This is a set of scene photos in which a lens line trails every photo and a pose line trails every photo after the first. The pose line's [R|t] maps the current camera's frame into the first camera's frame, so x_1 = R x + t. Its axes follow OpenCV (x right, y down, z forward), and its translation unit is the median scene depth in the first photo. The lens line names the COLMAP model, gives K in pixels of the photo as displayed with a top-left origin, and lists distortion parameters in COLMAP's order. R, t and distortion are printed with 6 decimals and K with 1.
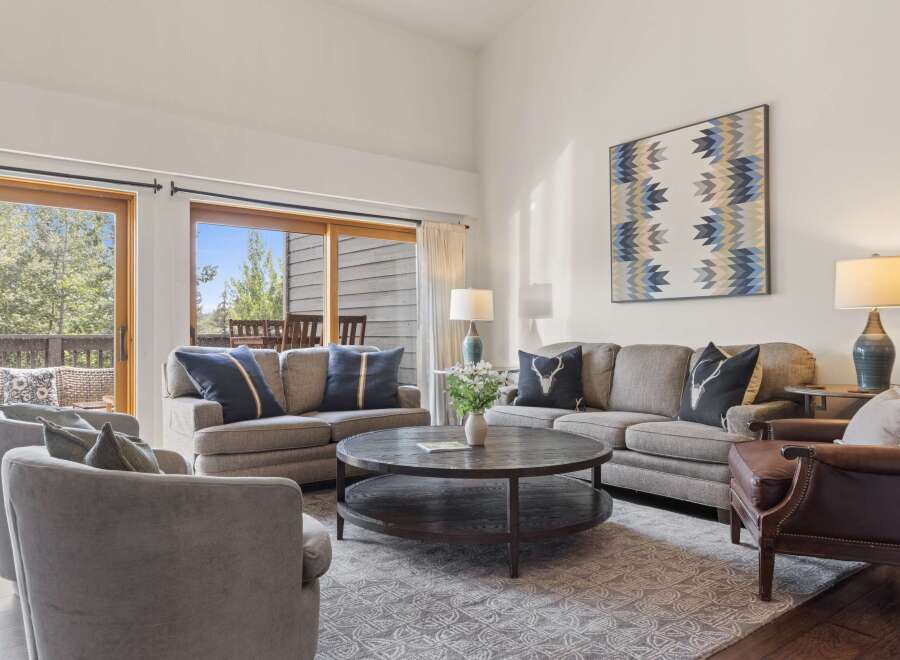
lens RADIAL K [[683.1, 0, 447.8], [0, 683.1, 331.3], [0, 0, 1]] dist [0.016646, 0.000339]
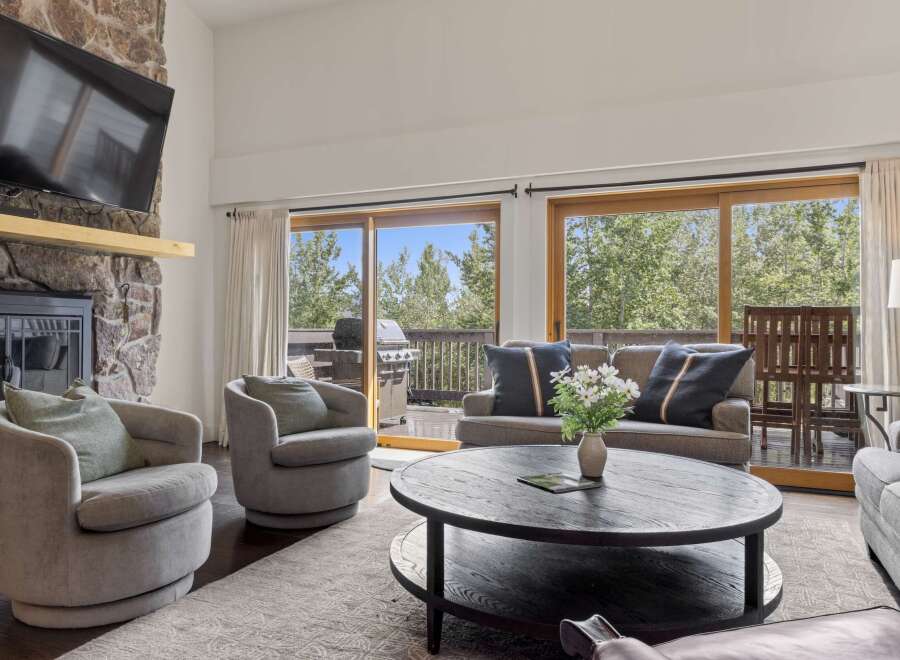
lens RADIAL K [[683.1, 0, 448.1], [0, 683.1, 328.1], [0, 0, 1]] dist [0.016646, 0.000339]
pose [[0.461275, 0.001110, -0.887256, 0.475395], [-0.002706, 0.999996, -0.000156, 0.003807], [0.887253, 0.002473, 0.461277, 0.413671]]
